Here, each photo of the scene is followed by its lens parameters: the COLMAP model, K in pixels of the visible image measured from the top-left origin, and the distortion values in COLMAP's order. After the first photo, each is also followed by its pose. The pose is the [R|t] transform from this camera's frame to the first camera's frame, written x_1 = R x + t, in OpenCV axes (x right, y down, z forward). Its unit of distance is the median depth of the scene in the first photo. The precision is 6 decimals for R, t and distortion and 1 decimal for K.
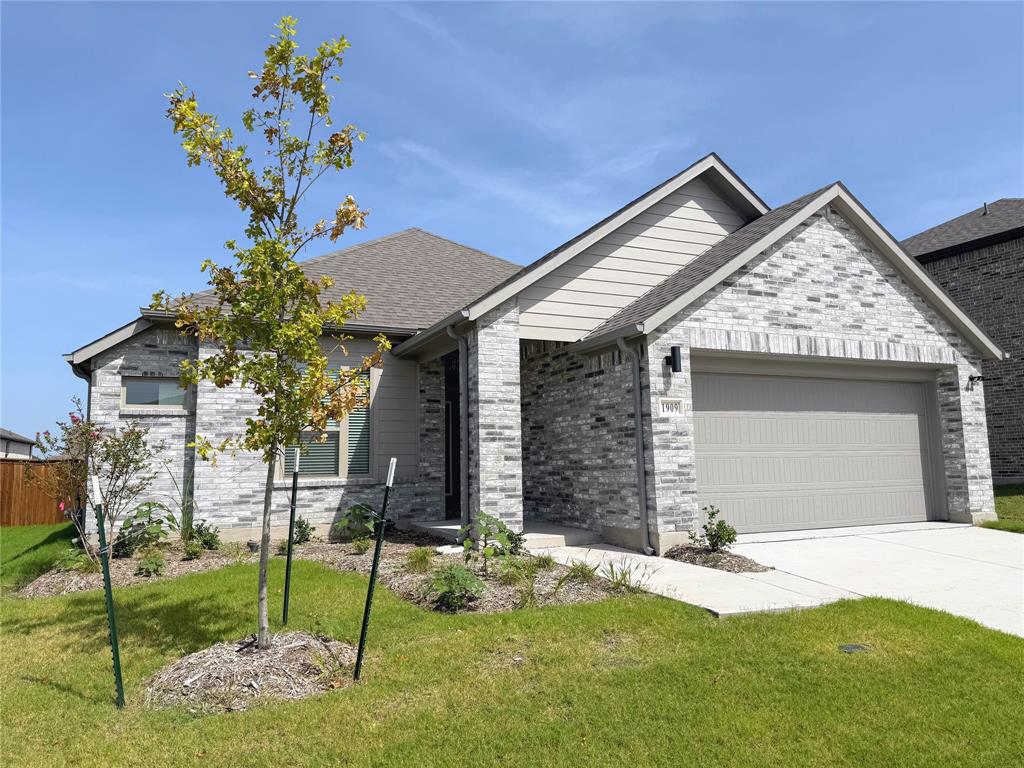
lens RADIAL K [[718.3, 0, 506.8], [0, 718.3, 386.5], [0, 0, 1]] dist [0.060927, -0.055583]
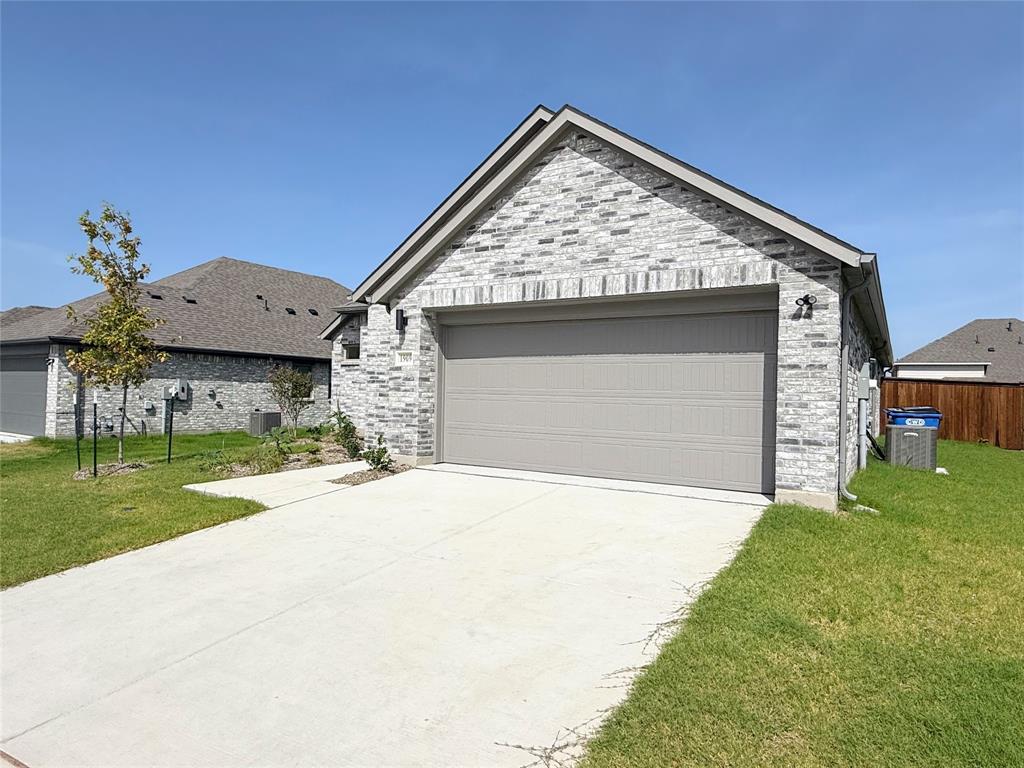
lens RADIAL K [[619.6, 0, 512.4], [0, 619.6, 380.8], [0, 0, 1]] dist [0.020338, -0.012510]
pose [[0.556104, 0.013140, -0.831009, 1.053695], [0.060141, 0.996618, 0.056004, 0.016314], [0.828934, -0.081122, 0.553433, 0.471783]]
